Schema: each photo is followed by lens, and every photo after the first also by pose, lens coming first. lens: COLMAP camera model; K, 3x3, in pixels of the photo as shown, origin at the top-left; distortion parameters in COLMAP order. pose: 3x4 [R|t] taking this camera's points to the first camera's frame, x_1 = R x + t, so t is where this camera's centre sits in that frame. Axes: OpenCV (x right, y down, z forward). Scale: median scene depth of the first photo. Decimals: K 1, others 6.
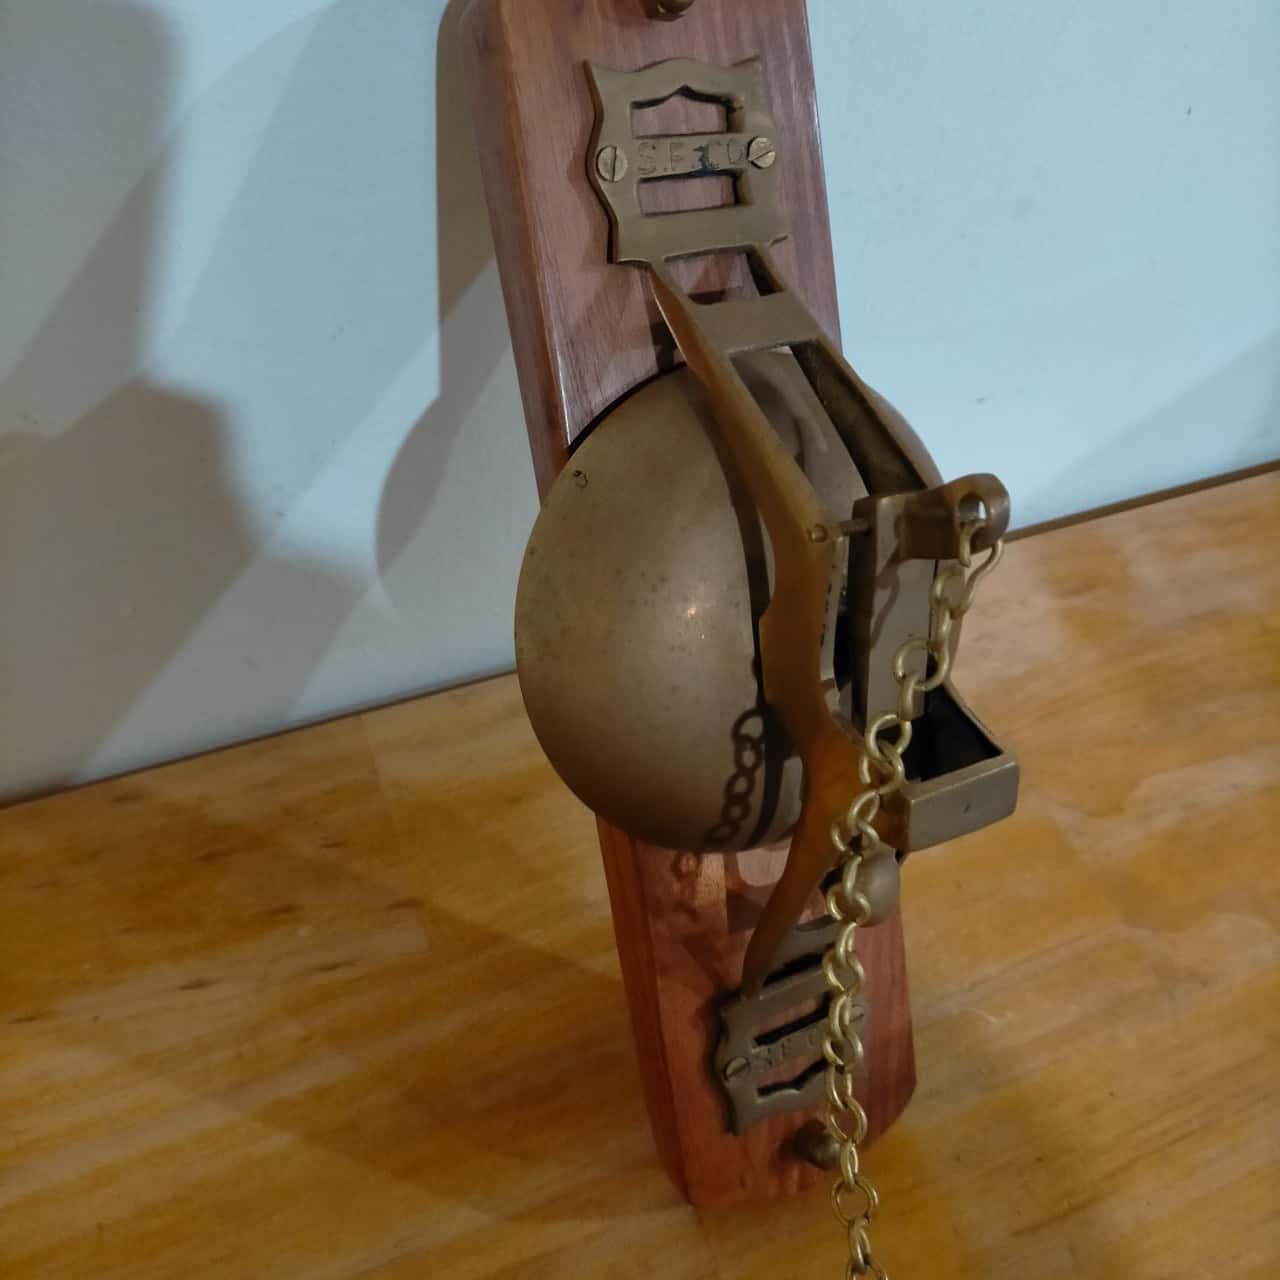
lens RADIAL K [[1317.3, 0, 640.0], [0, 1317.3, 640.0], [0, 0, 1]] dist [0.098616, -0.214032]
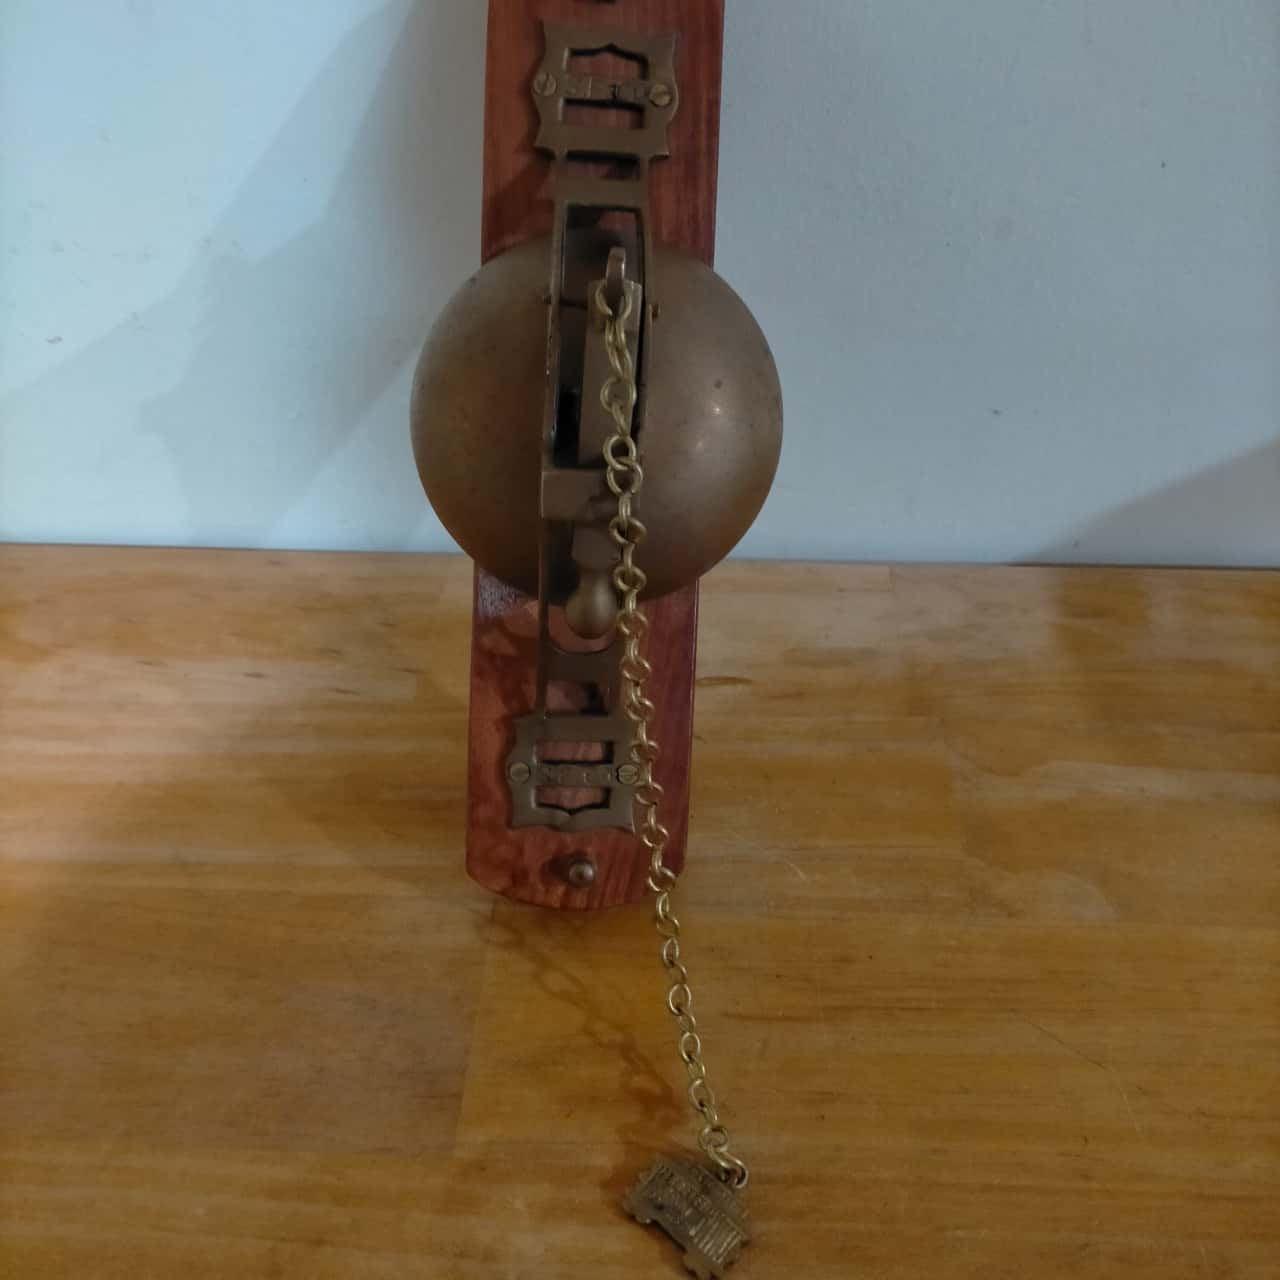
lens RADIAL K [[1317.3, 0, 640.0], [0, 1317.3, 640.0], [0, 0, 1]] dist [0.098616, -0.214032]
pose [[0.903837, 0.222791, -0.365299, 0.536143], [-0.274344, 0.956909, -0.095188, 0.247617], [0.328351, 0.186252, 0.926011, -0.163761]]
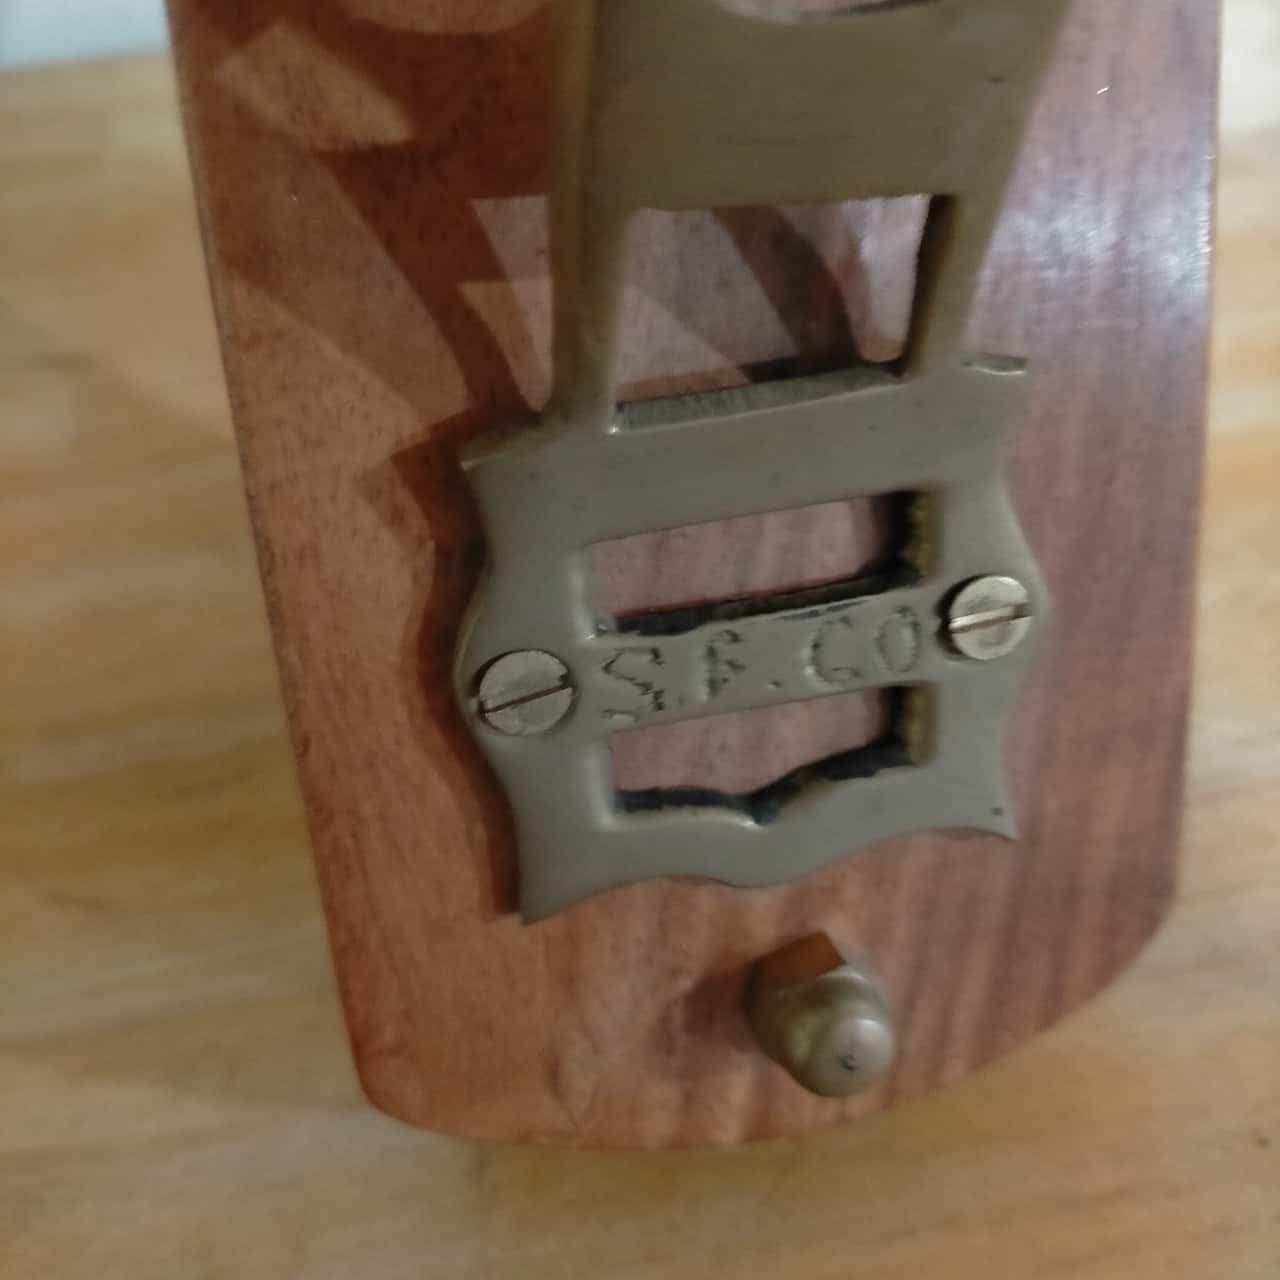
lens RADIAL K [[1392.4, 0, 640.0], [0, 1392.4, 640.0], [0, 0, 1]] dist [0.047534, -0.264134]
pose [[0.969353, 0.136523, -0.204246, 0.134167], [-0.120849, 0.988816, 0.087394, 0.241704], [0.213893, -0.060033, 0.975011, 0.608286]]
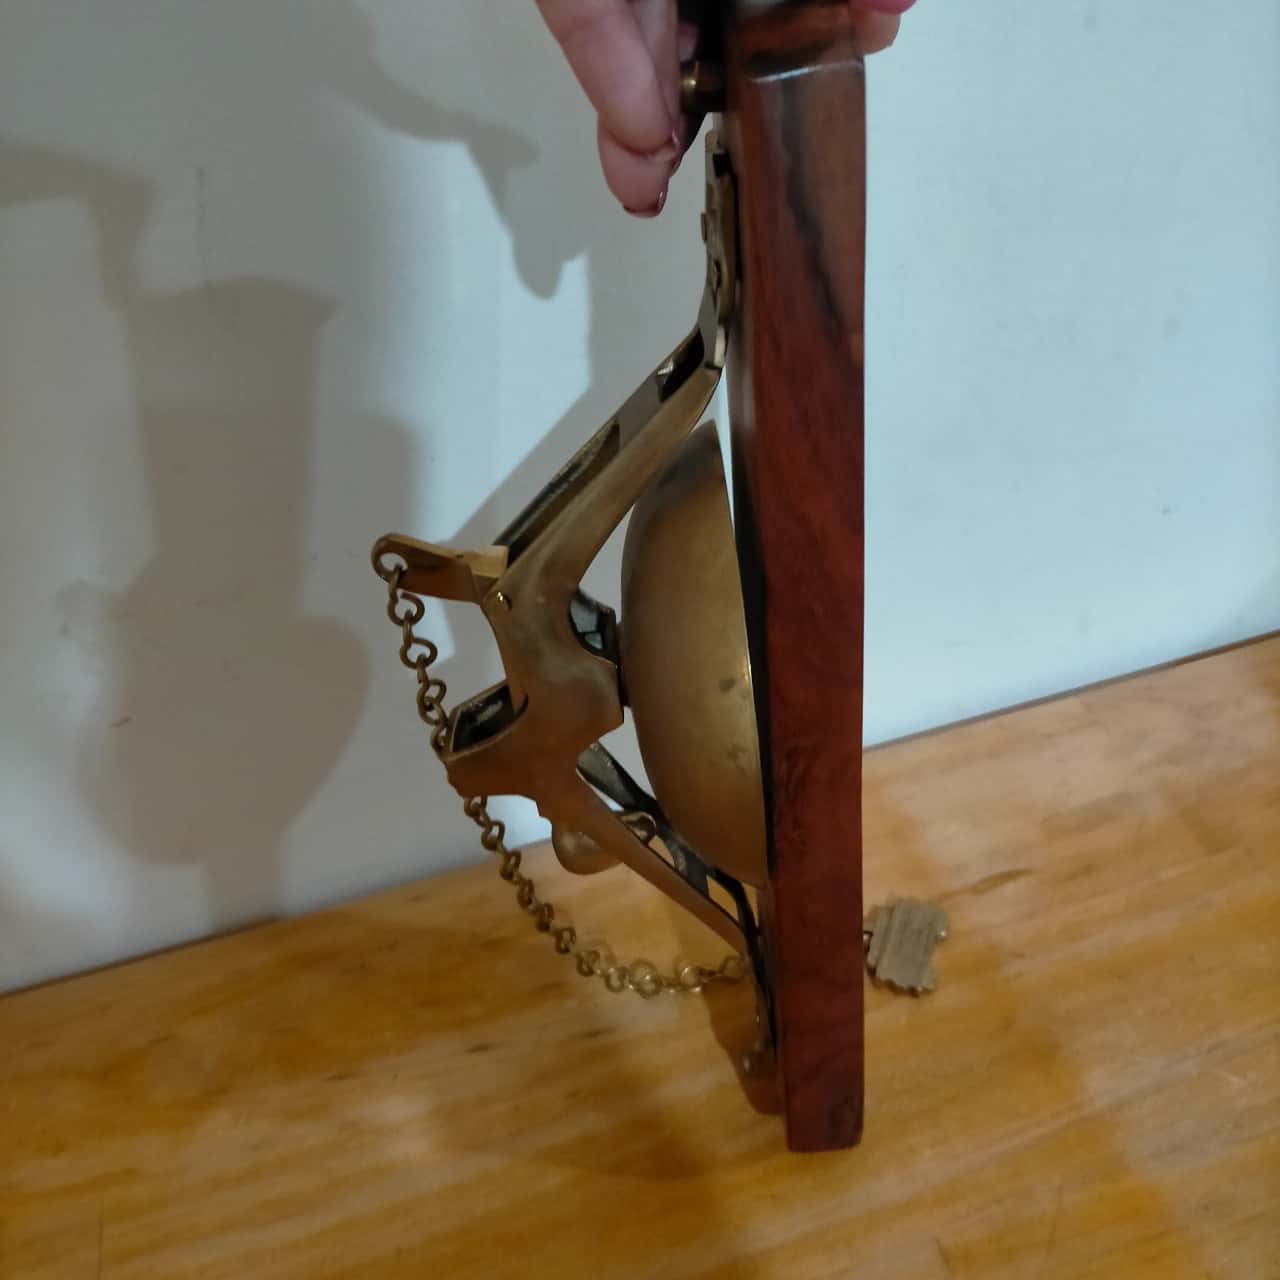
lens RADIAL K [[1317.3, 0, 640.0], [0, 1317.3, 640.0], [0, 0, 1]] dist [0.098616, -0.214032]
pose [[0.979875, -0.073606, -0.185545, 0.036774], [0.035292, 0.978769, -0.201904, 0.152766], [0.196467, 0.191293, 0.961669, -0.128791]]
